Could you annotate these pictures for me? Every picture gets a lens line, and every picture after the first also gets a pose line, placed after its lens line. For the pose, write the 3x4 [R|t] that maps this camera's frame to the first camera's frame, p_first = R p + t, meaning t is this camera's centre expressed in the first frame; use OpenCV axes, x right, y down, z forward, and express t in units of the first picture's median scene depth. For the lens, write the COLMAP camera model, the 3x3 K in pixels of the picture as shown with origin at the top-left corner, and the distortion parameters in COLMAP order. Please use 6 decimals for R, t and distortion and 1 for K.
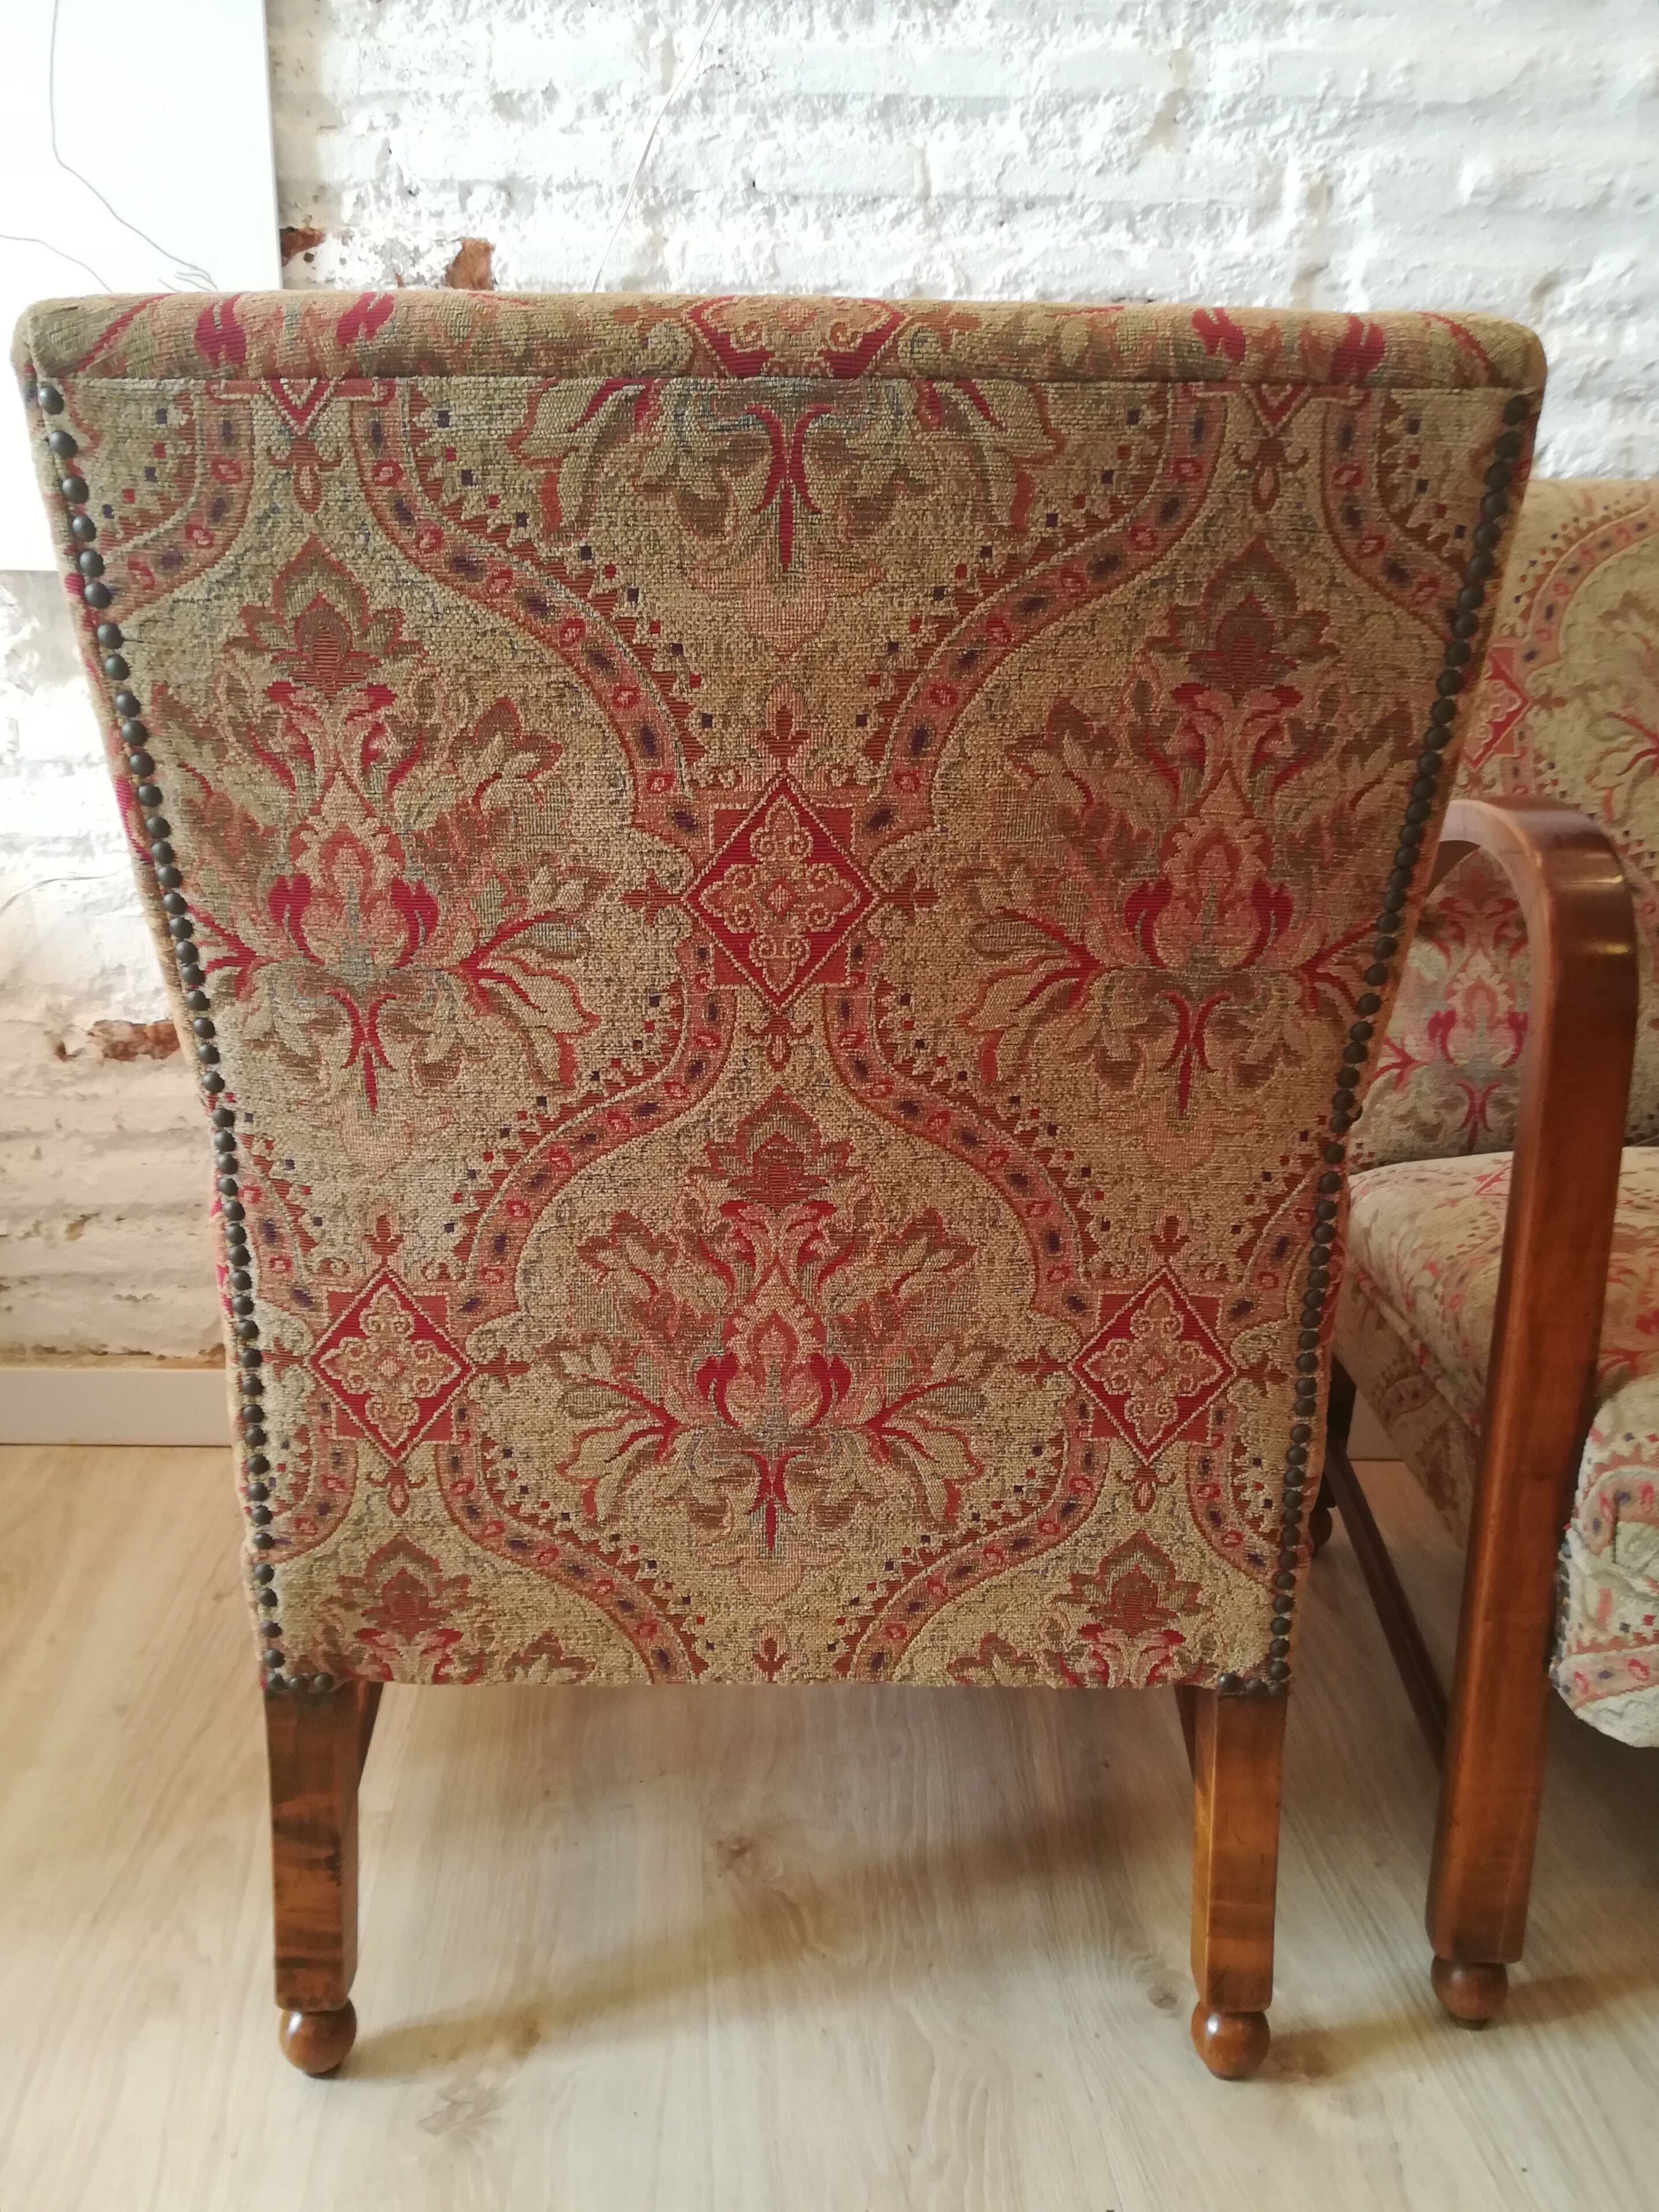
lens RADIAL K [[1728.3, 0, 864.8], [0, 1728.3, 1134.4], [0, 0, 1]] dist [0.068187, -0.082969]
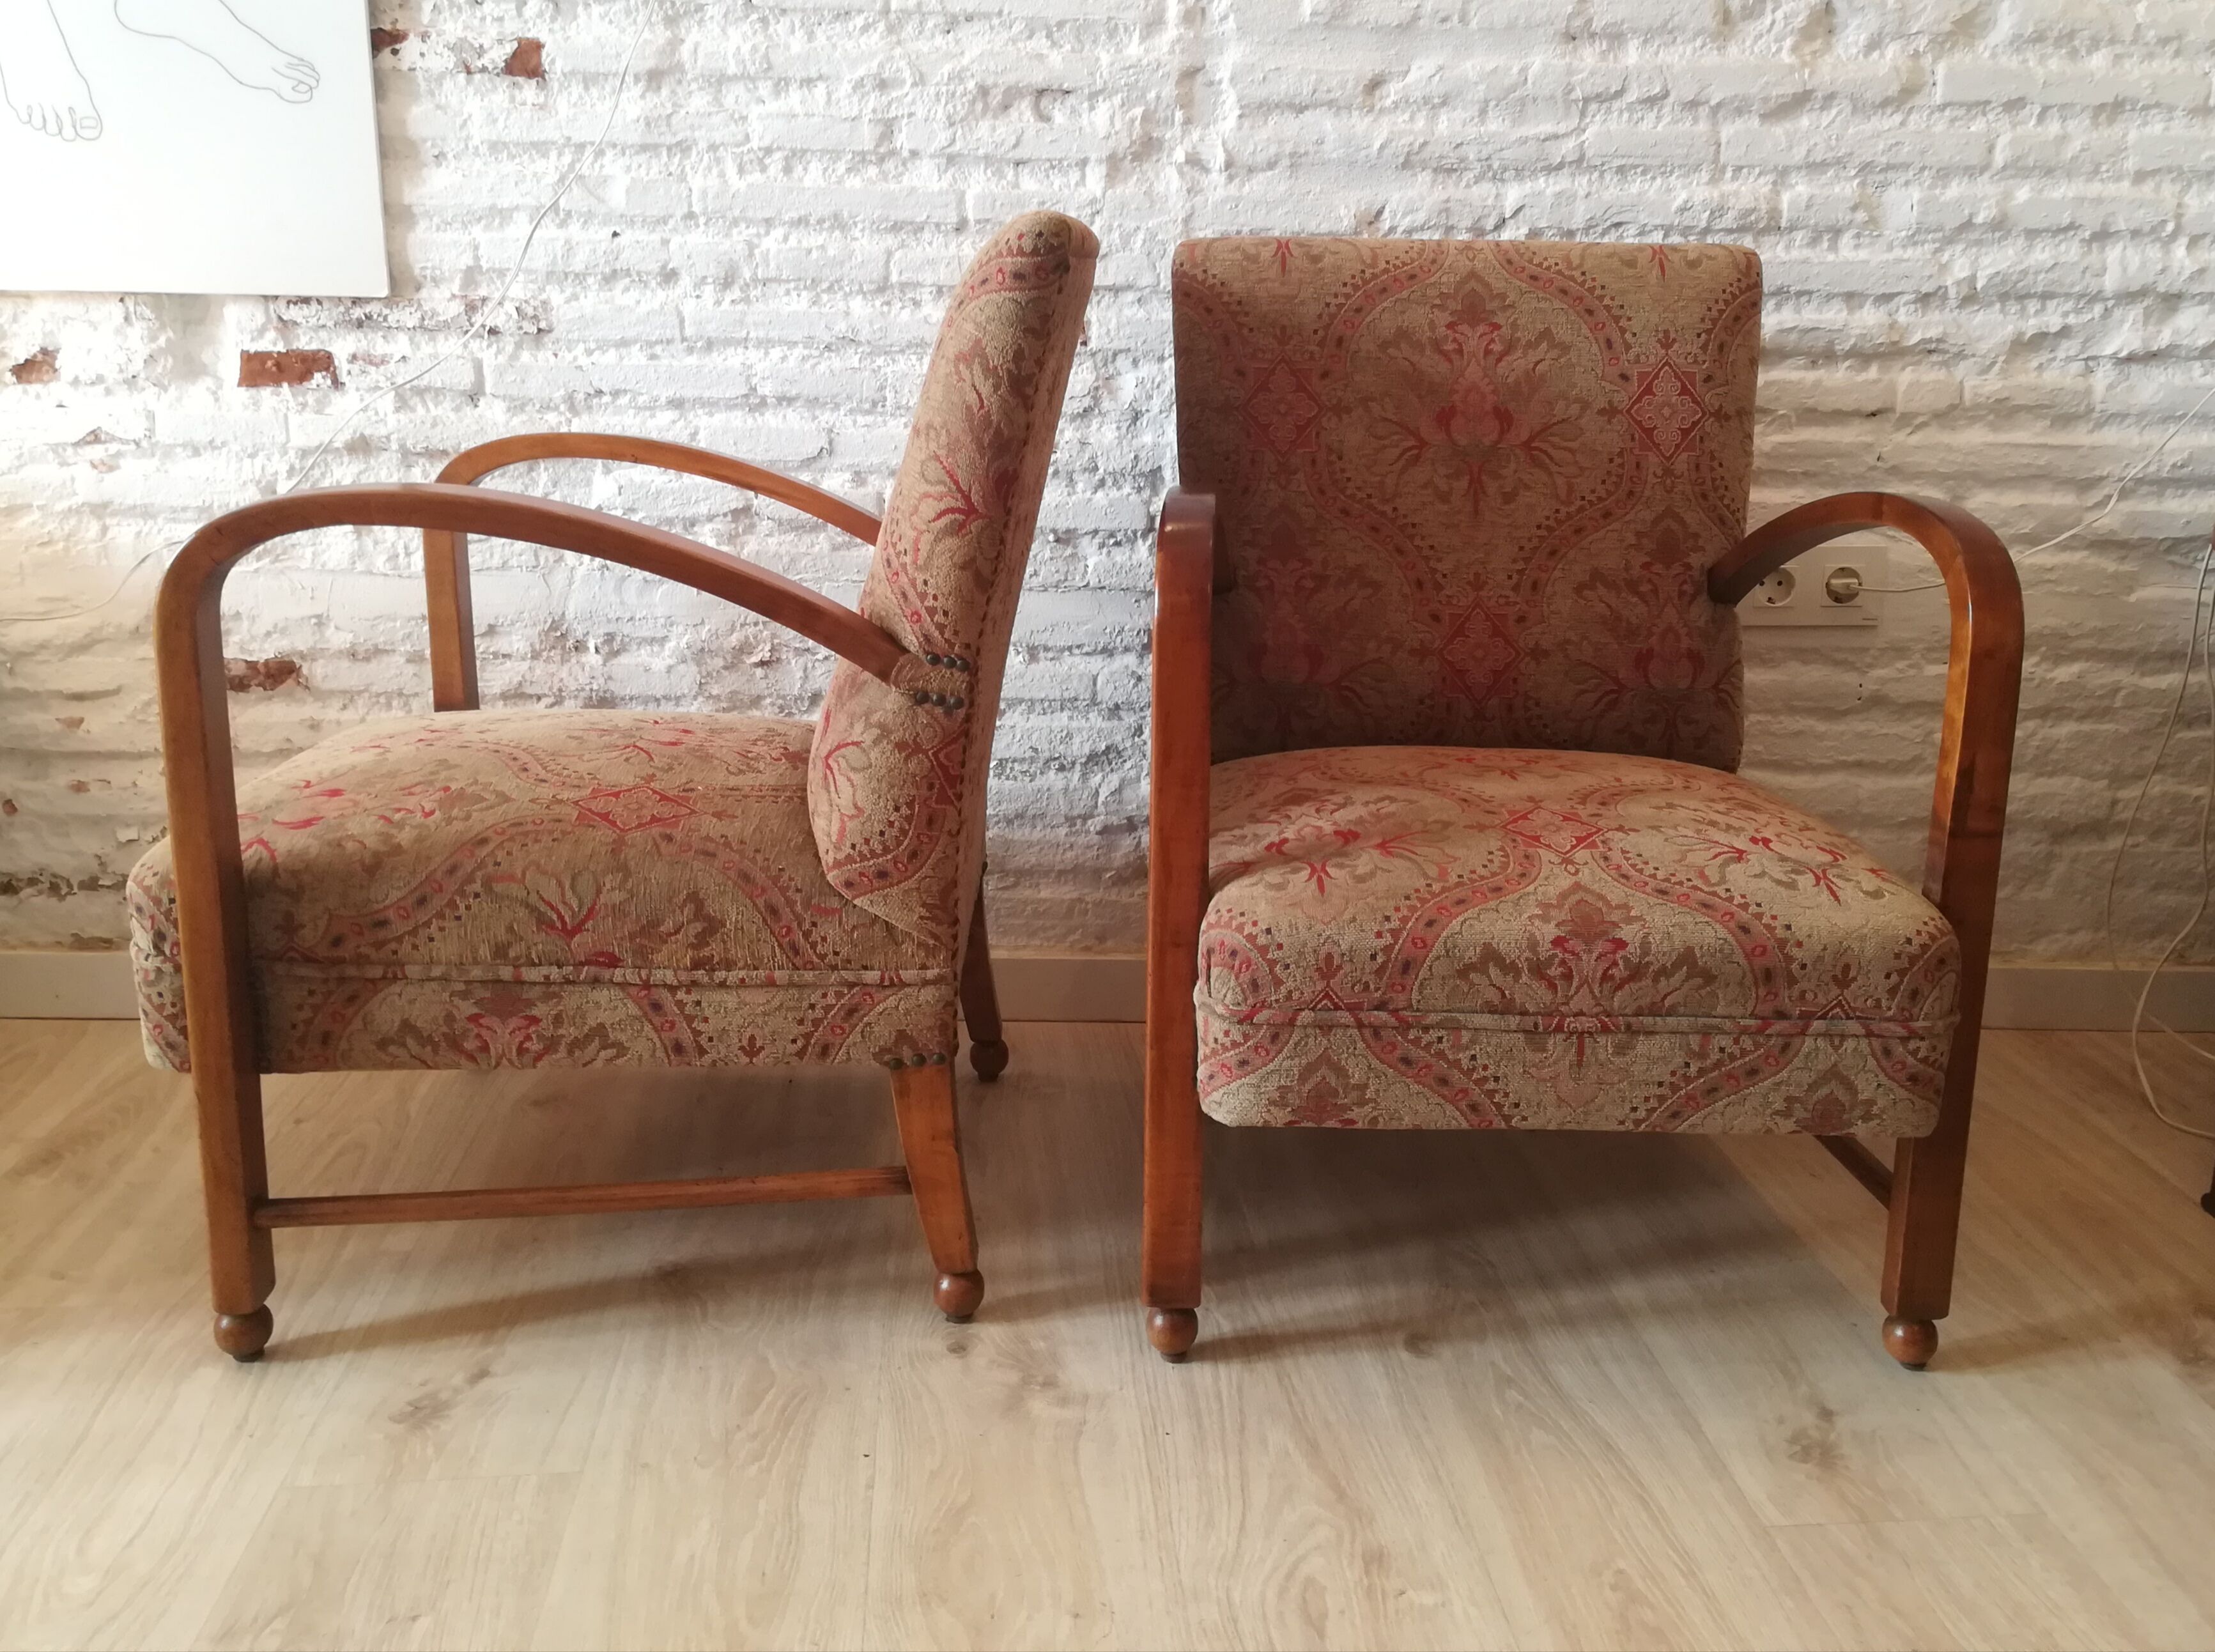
lens RADIAL K [[1890.5, 0, 1199.7], [0, 1890.5, 727.6], [0, 0, 1]] dist [0.081190, -0.096962]
pose [[0.999673, -0.002005, 0.025494, 0.225621], [0.003290, 0.998721, -0.050447, 0.057185], [-0.025360, 0.050515, 0.998401, -0.370043]]
